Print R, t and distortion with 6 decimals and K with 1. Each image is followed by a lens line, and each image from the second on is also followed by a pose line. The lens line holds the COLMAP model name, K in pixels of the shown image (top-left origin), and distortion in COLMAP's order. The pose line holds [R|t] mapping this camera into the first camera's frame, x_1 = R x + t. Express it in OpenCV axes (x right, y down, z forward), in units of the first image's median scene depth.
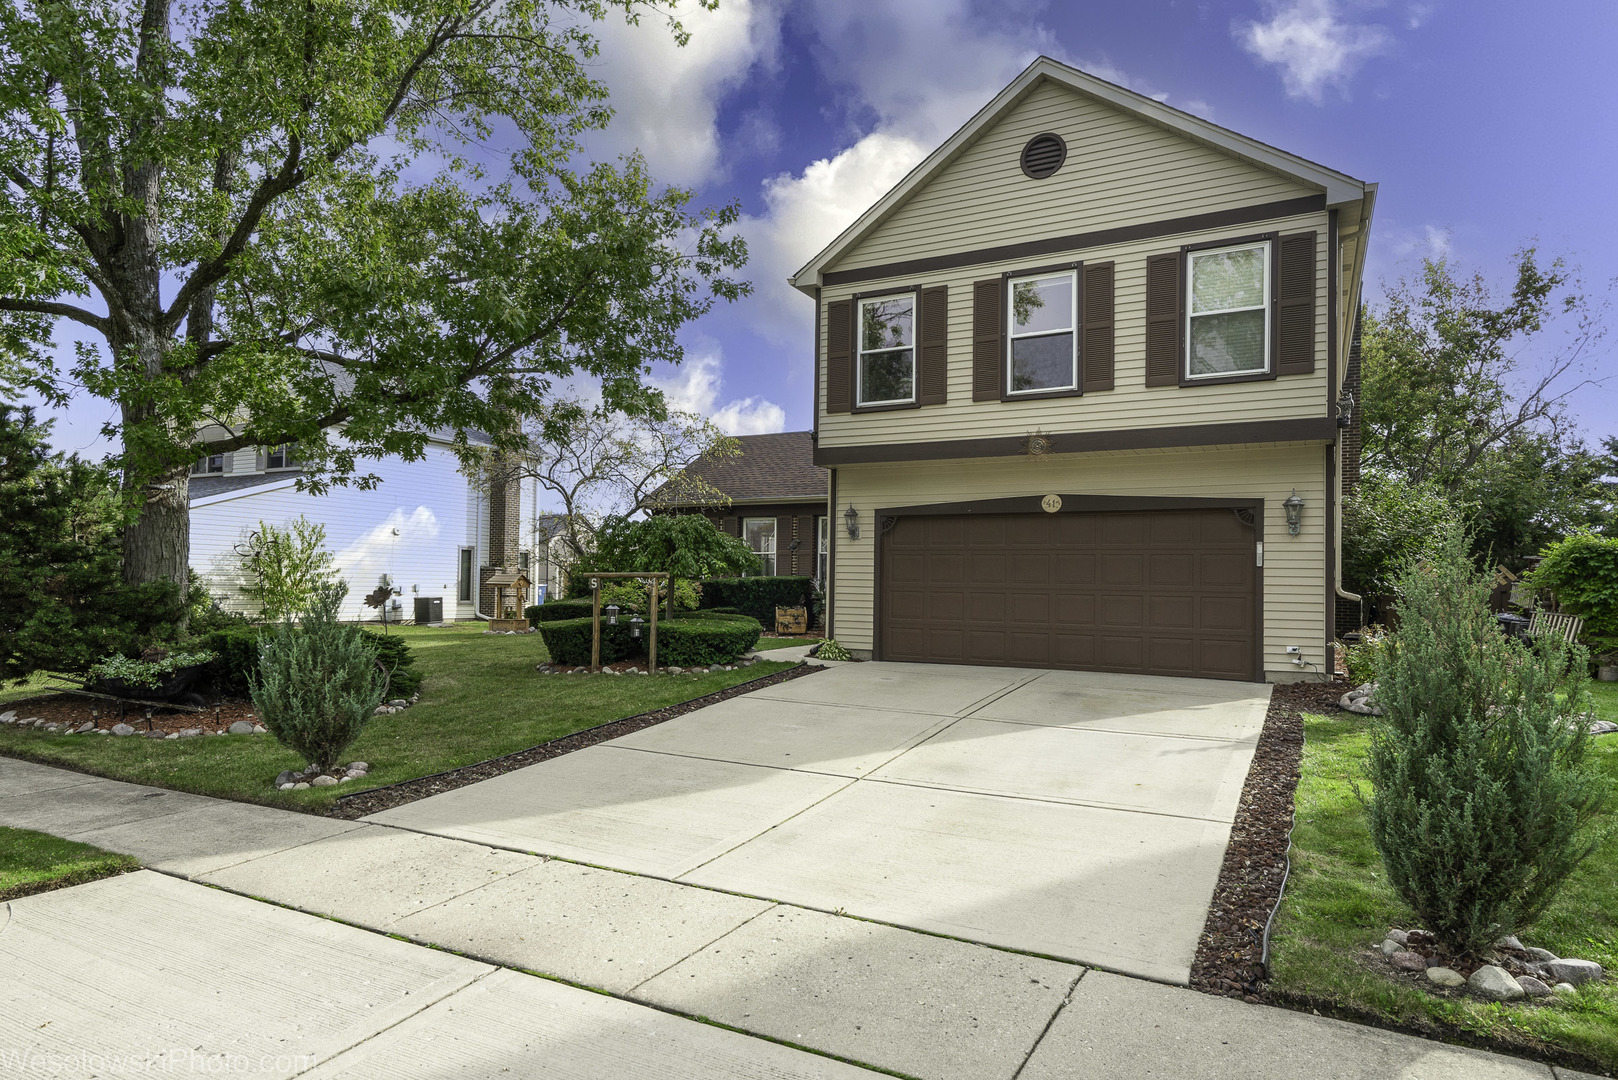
lens RADIAL K [[936.1, 0, 807.2], [0, 936.1, 487.4], [0, 0, 1]] dist [0.022020, 0.001055]
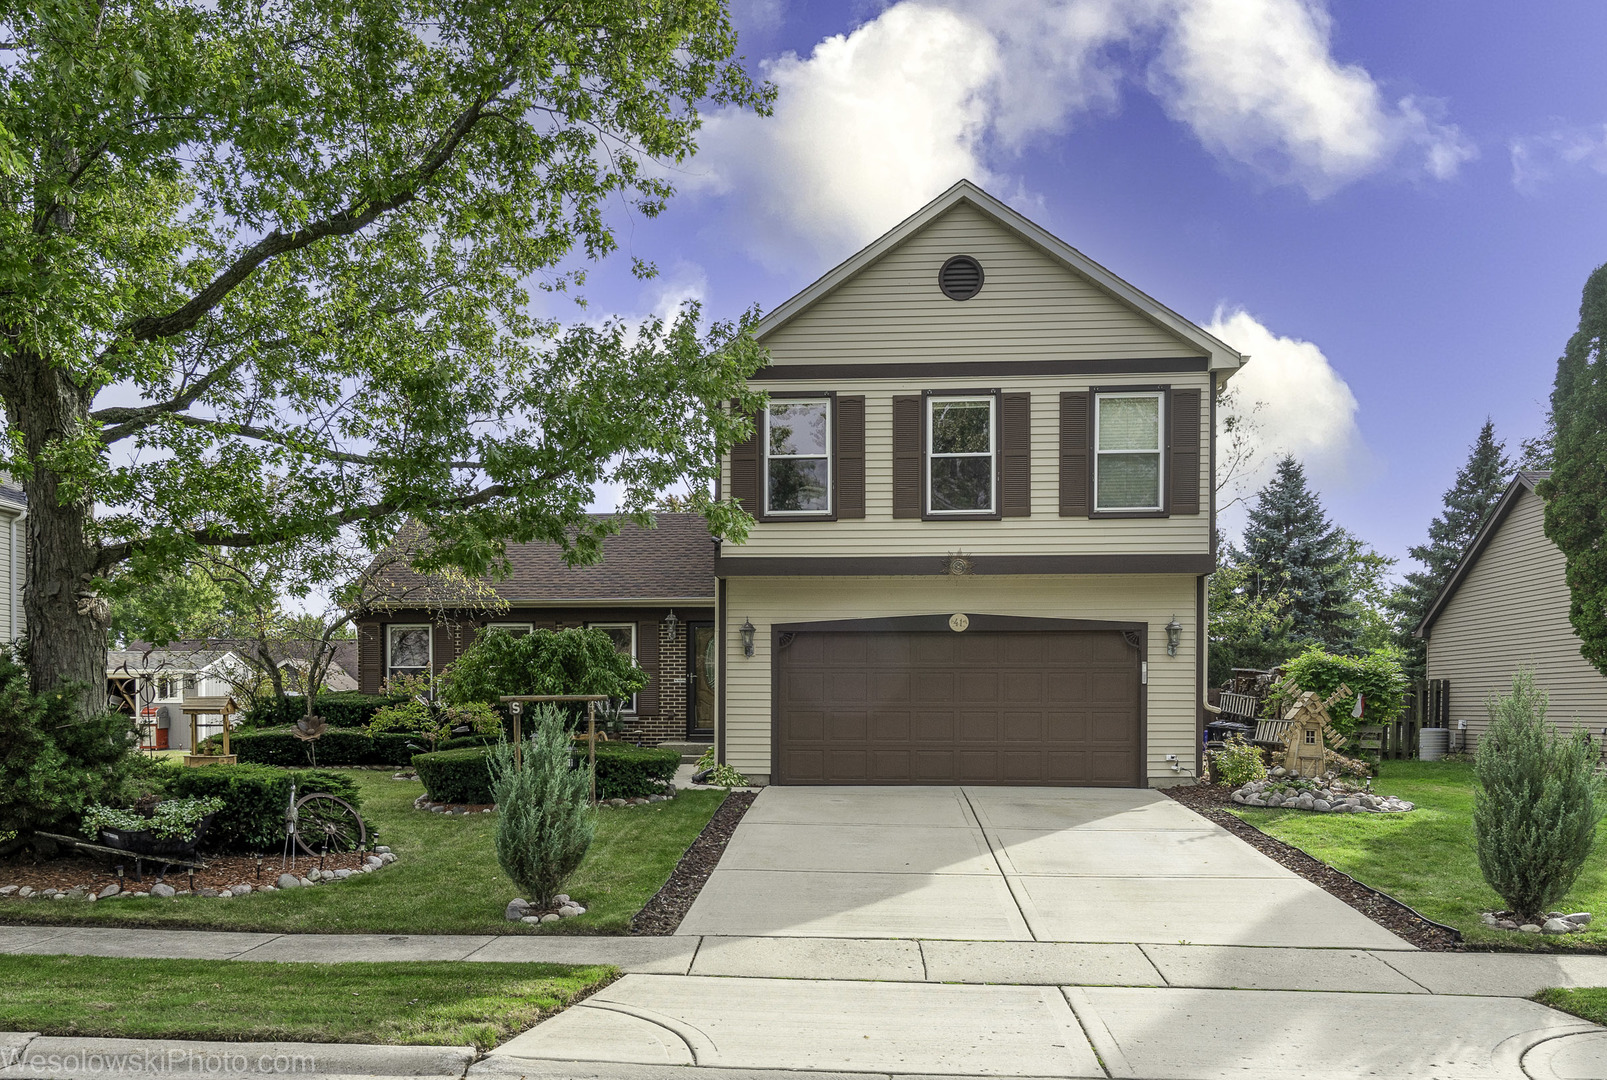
lens RADIAL K [[1252.6, 0, 802.1], [0, 1252.6, 583.7], [0, 0, 1]] dist [0.023815, -0.000068]
pose [[0.912344, 0.025767, 0.408614, -0.475671], [-0.030358, 0.999528, 0.004755, -0.027676], [-0.408298, -0.016743, 0.912695, -0.175608]]
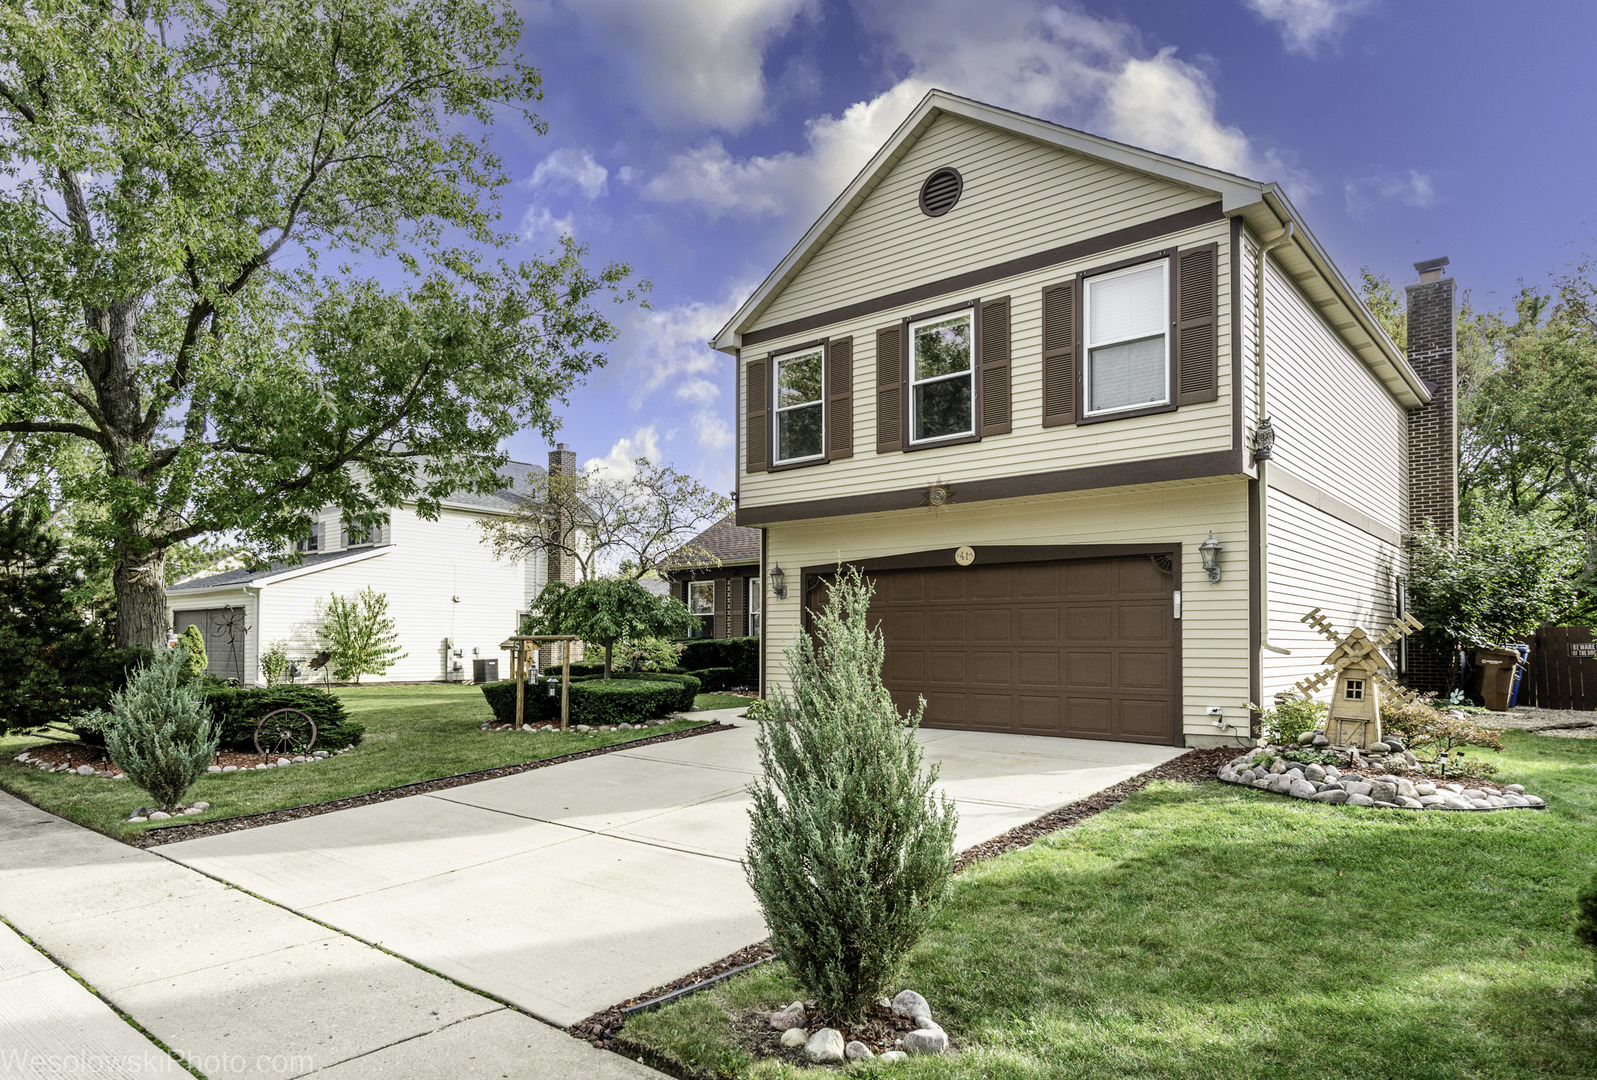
lens RADIAL K [[950.1, 0, 713.3], [0, 950.1, 542.2], [0, 0, 1]] dist [0.003069, -0.000236]
pose [[0.968373, -0.038726, -0.246485, 0.267513], [0.037860, 0.999249, -0.008254, 0.001771], [0.246620, -0.001339, 0.969111, 0.007525]]
